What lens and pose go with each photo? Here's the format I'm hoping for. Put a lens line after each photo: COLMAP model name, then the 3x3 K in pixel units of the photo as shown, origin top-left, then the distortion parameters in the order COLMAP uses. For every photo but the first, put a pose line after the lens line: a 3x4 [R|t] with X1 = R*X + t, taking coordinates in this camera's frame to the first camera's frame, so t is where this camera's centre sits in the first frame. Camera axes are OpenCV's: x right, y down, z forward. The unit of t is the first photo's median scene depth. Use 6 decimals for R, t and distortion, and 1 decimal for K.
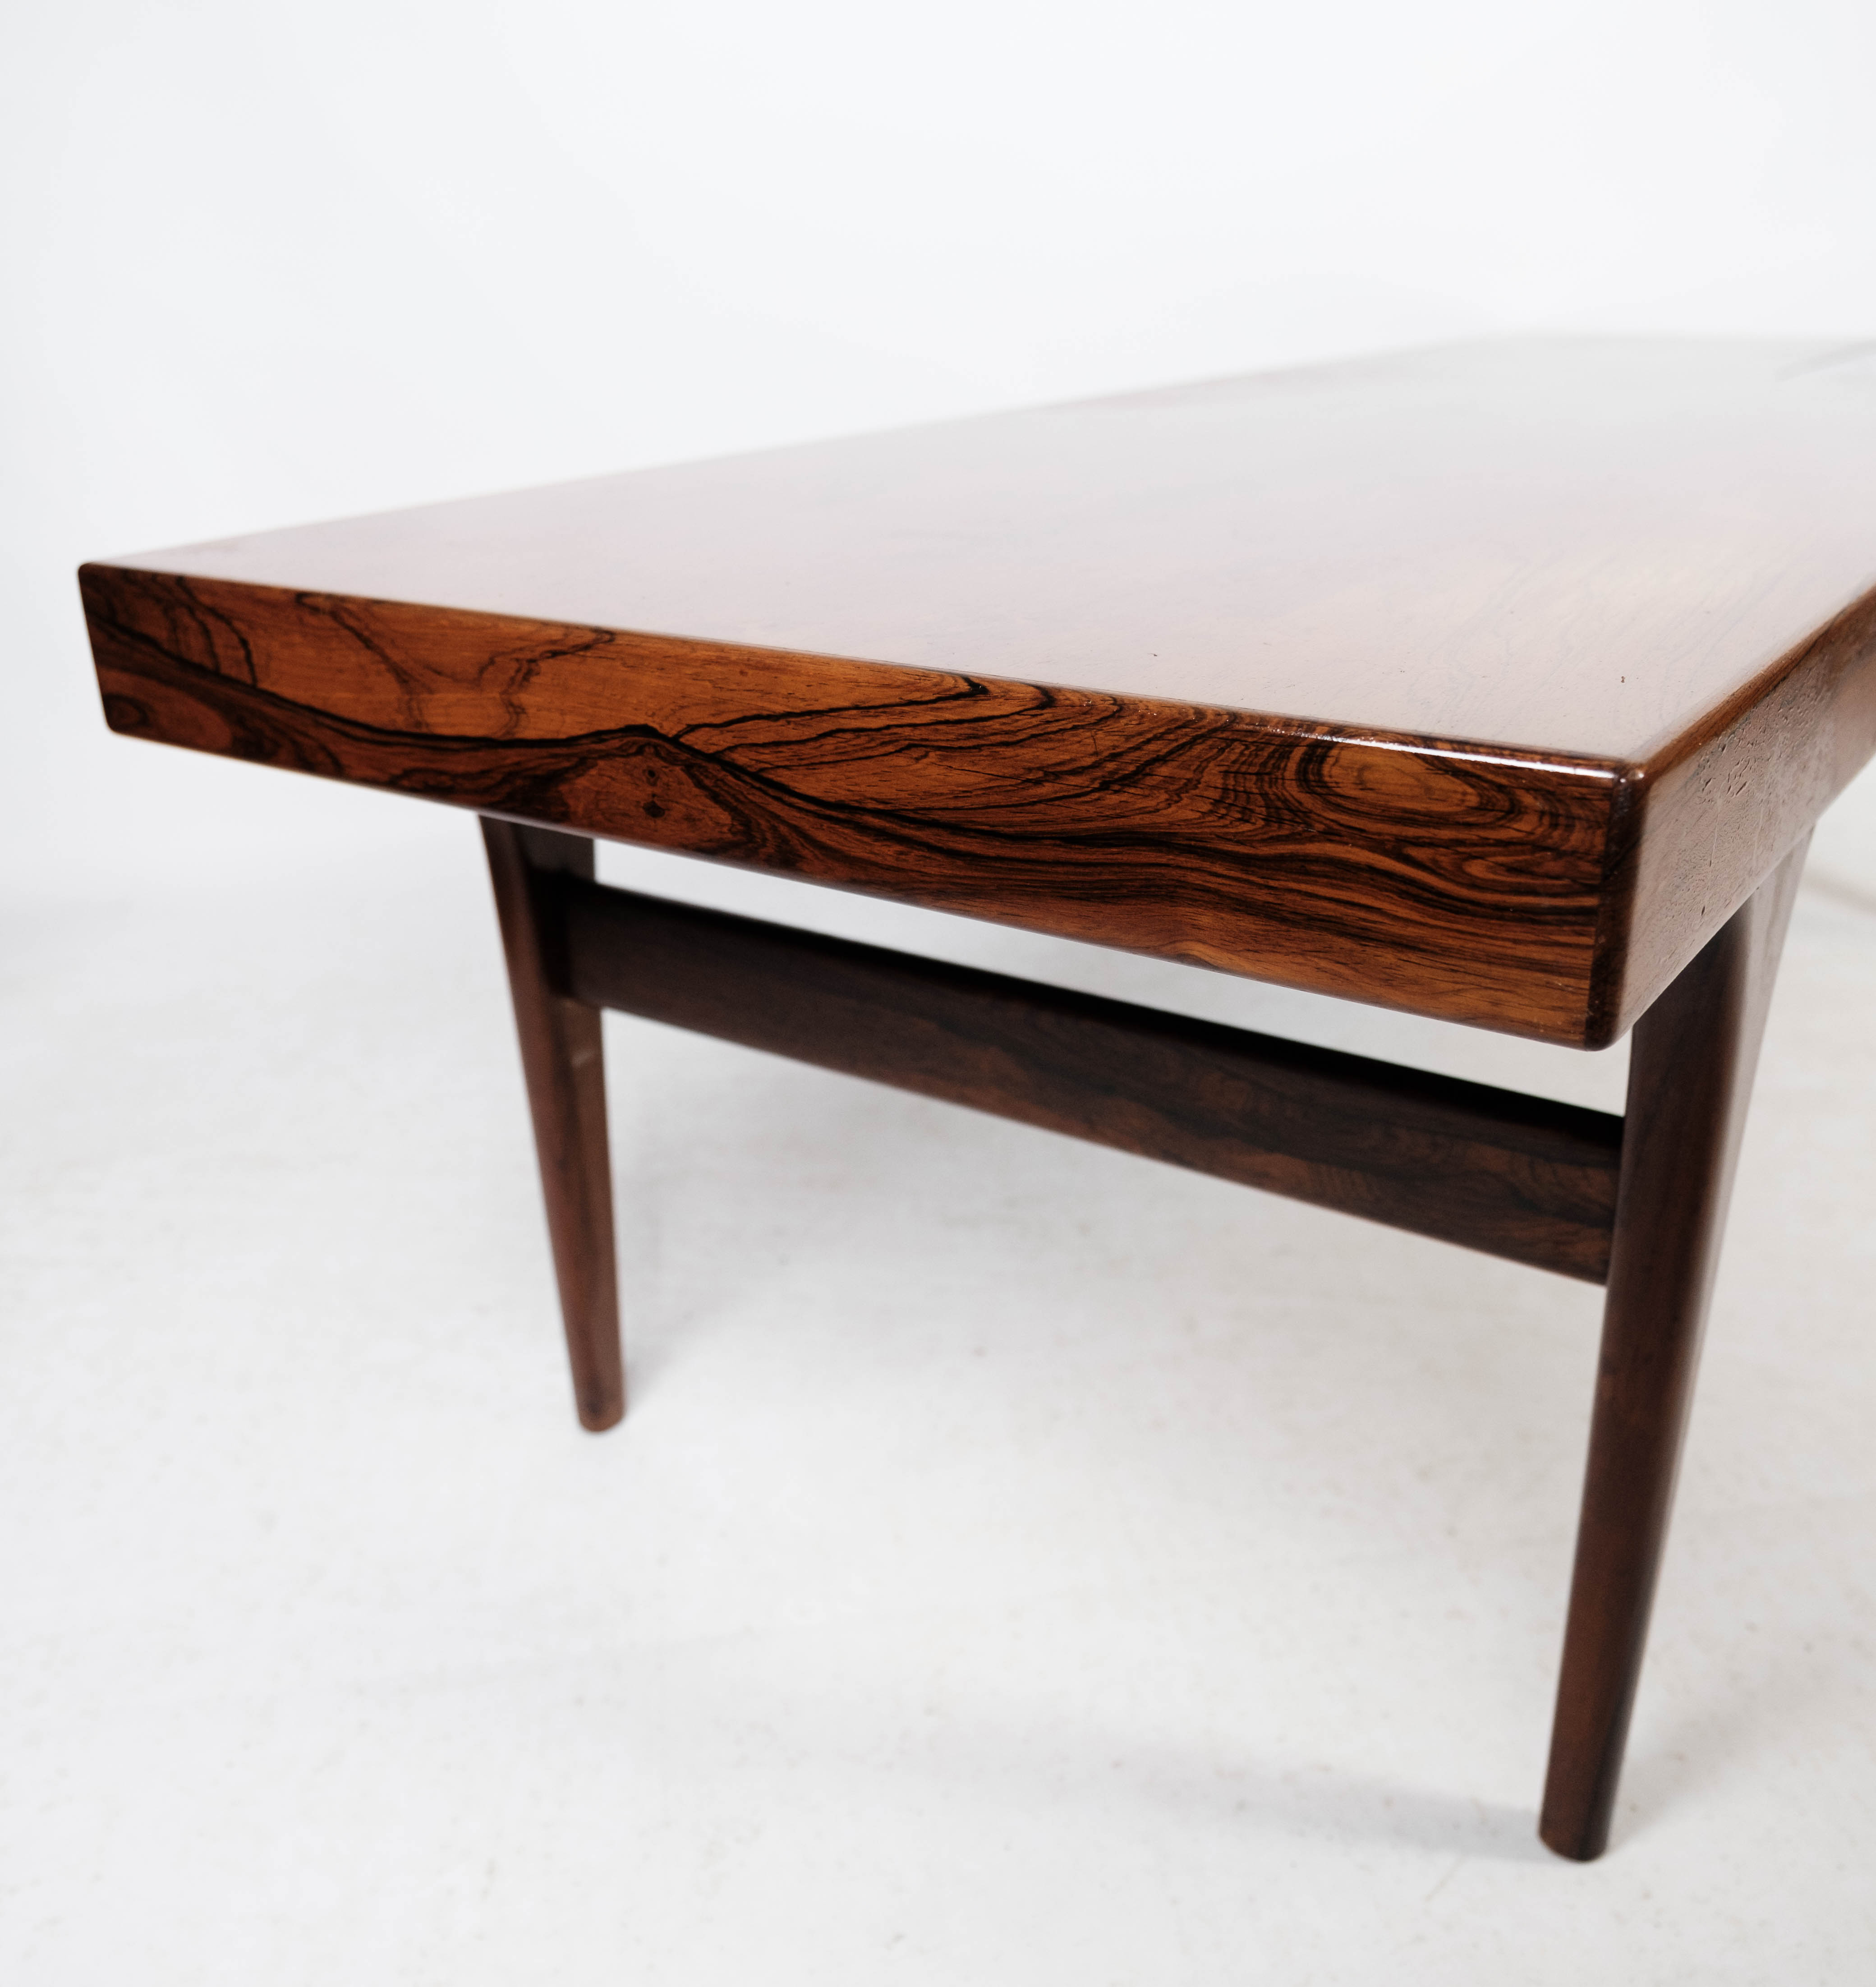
lens RADIAL K [[1895.4, 0, 954.9], [0, 1895.4, 1012.1], [0, 0, 1]] dist [-0.019723, 0.000000]
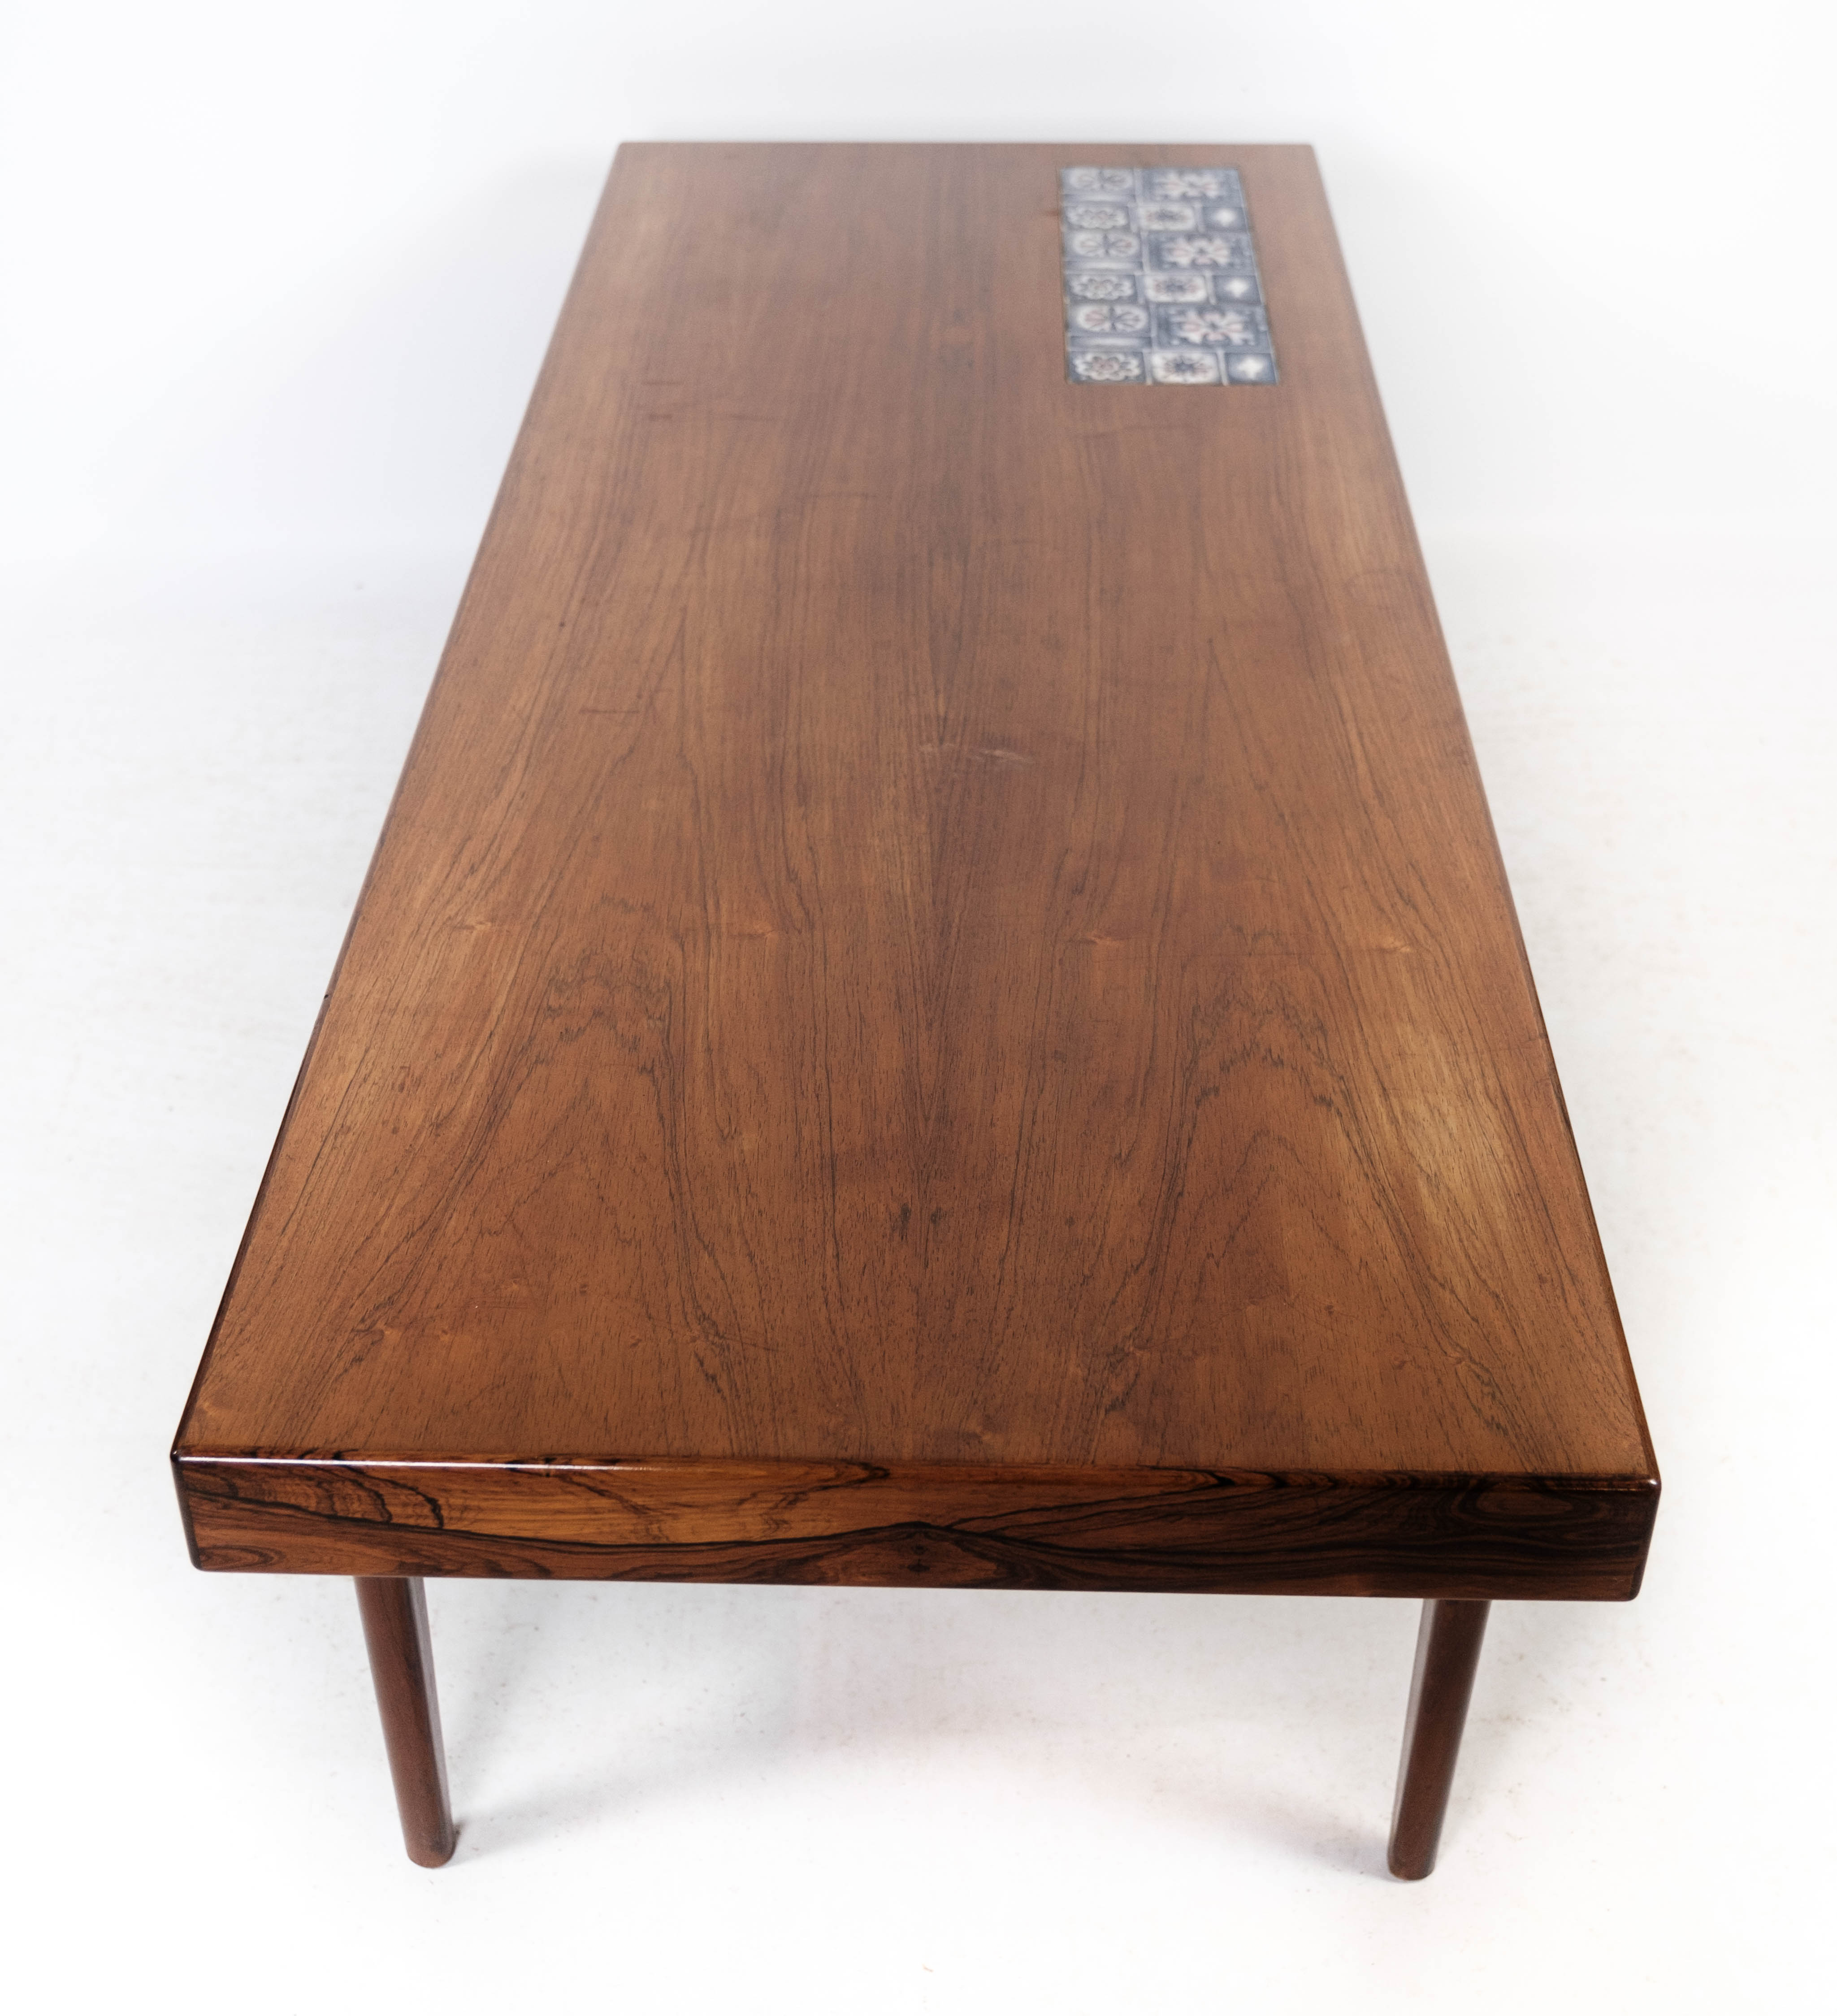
lens RADIAL K [[2825.1, 0, 910.3], [0, 2825.1, 924.1], [0, 0, 1]] dist [-0.030664, 0.000000]
pose [[0.837209, -0.287553, 0.465182, -1.007351], [0.192048, 0.951020, 0.242238, -1.072585], [-0.512054, -0.113467, 0.851426, -0.651722]]
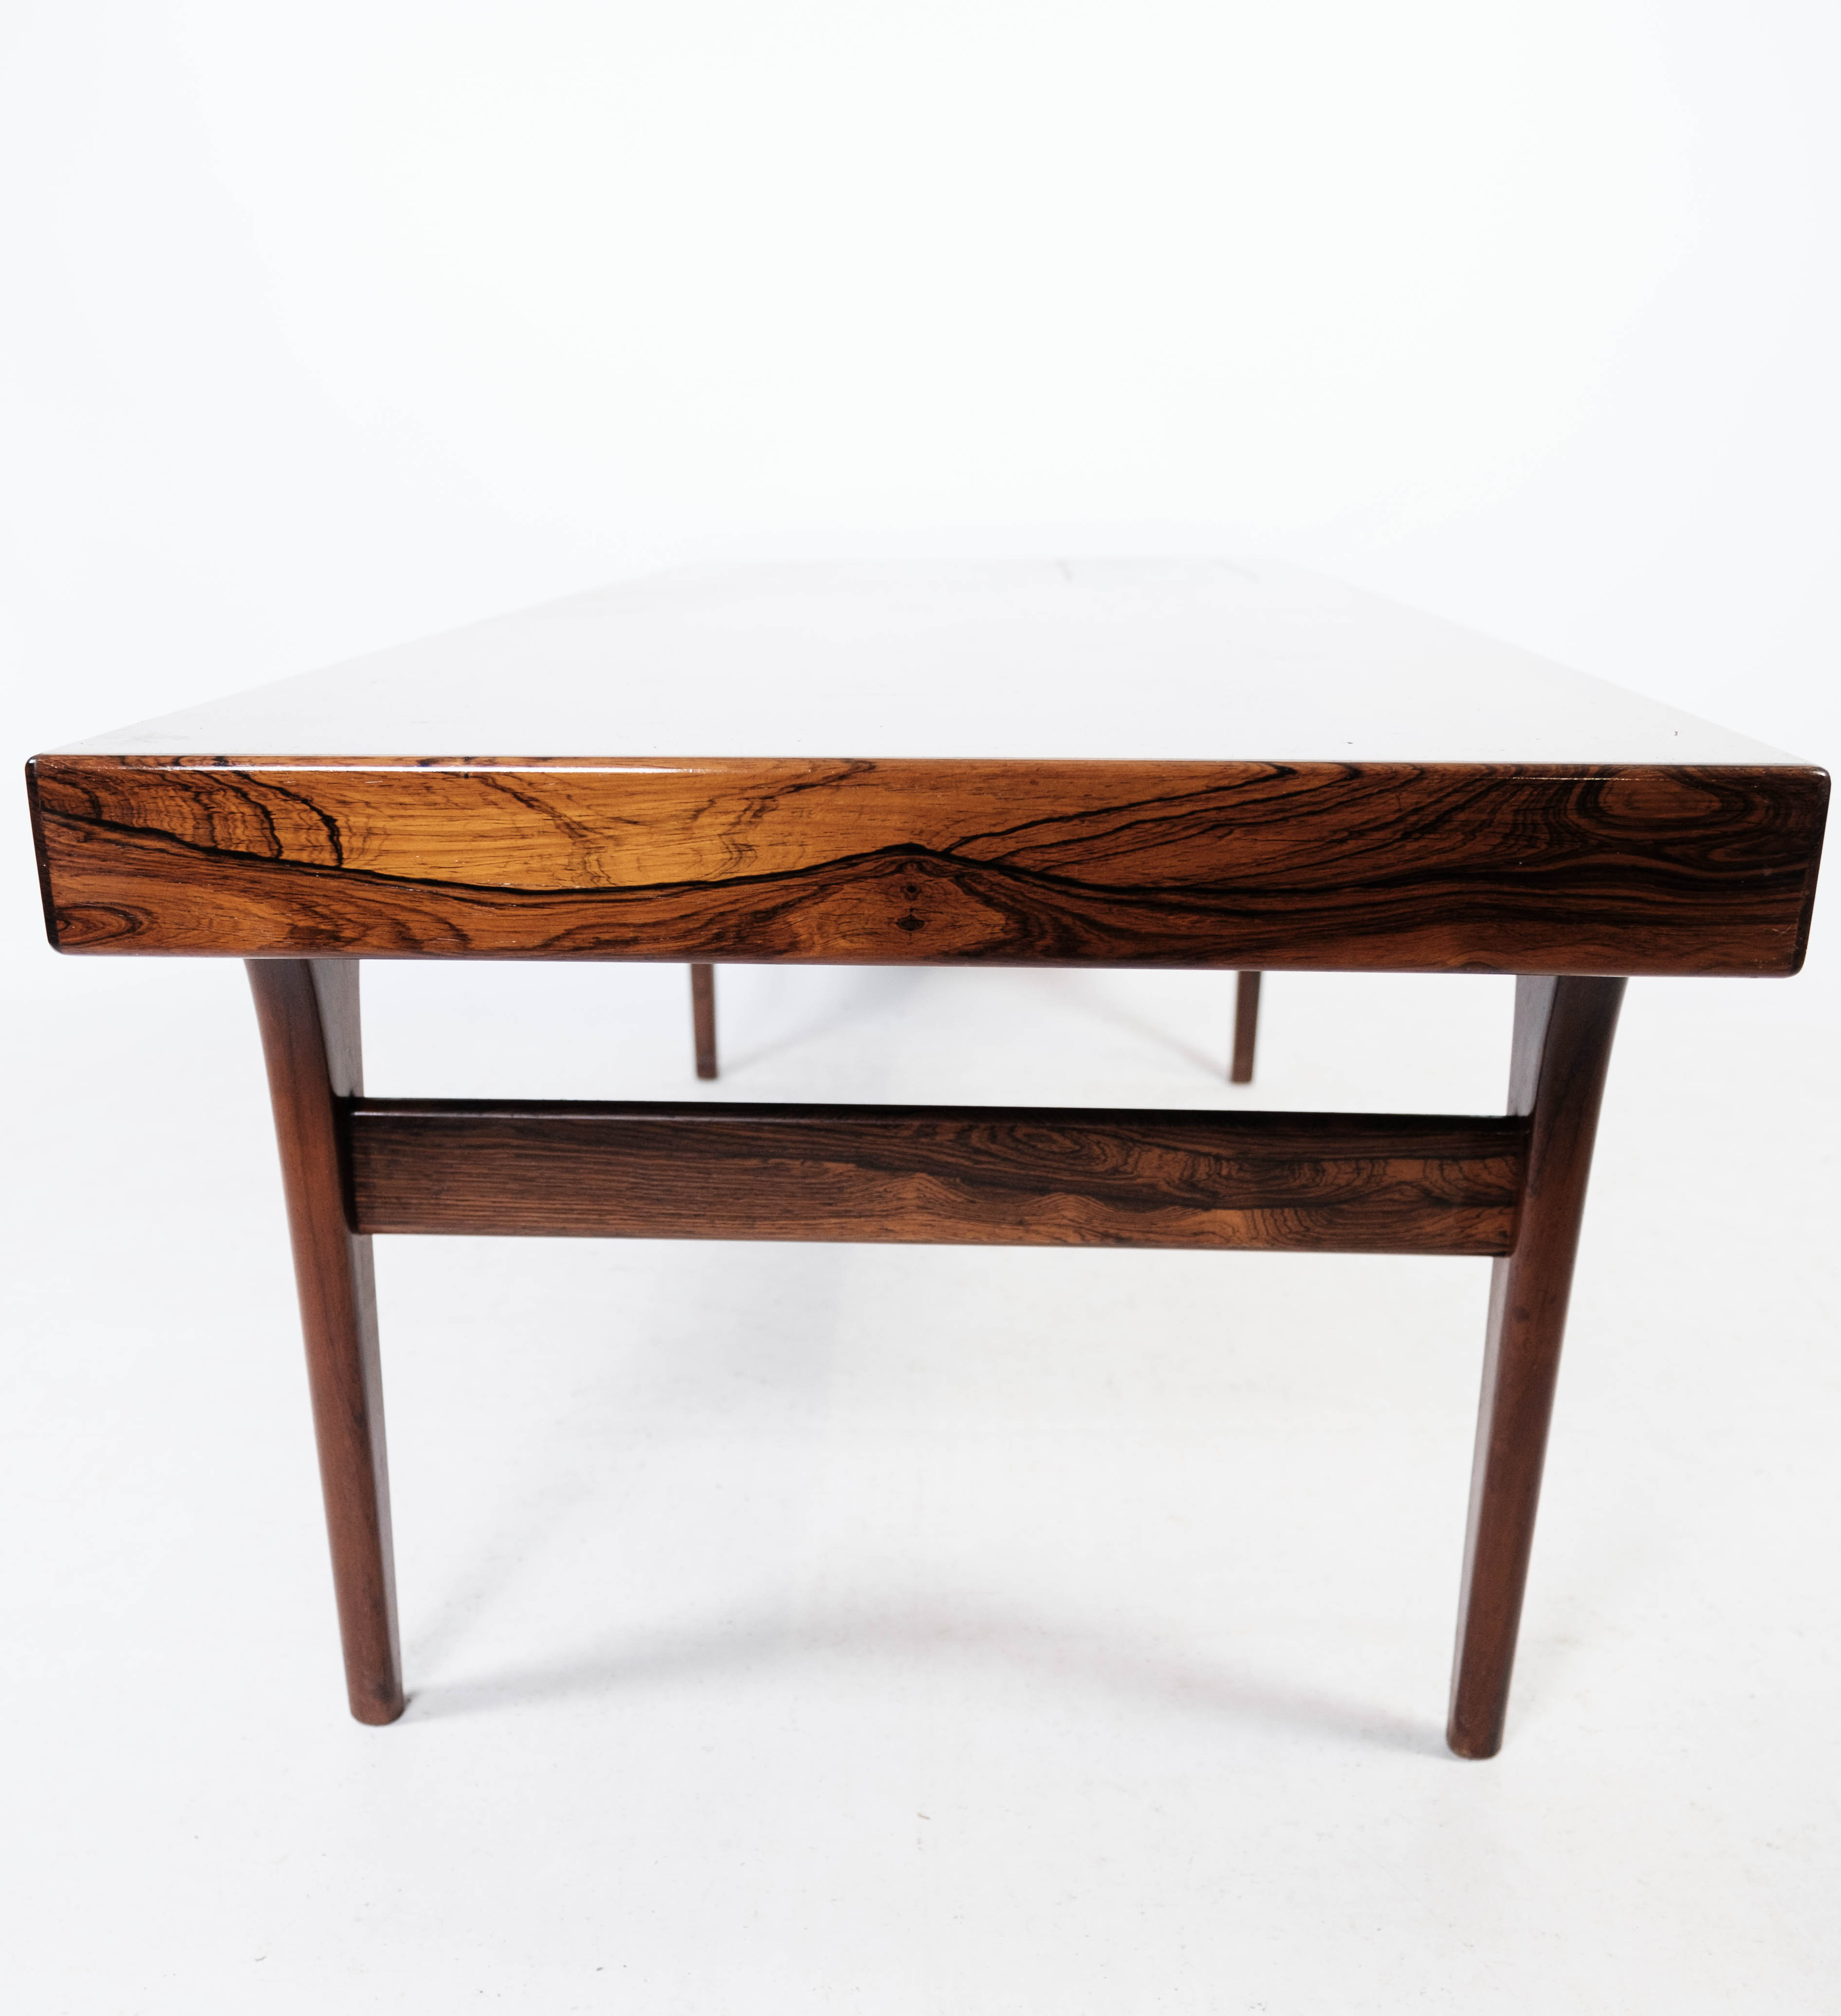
lens RADIAL K [[2117.8, 0, 848.1], [0, 2117.8, 1225.1], [0, 0, 1]] dist [-0.009774, 0.000000]
pose [[0.861130, -0.156381, 0.483735, -0.854402], [0.182178, 0.983244, -0.006447, 0.068104], [-0.474621, 0.093677, 0.875191, -0.027383]]
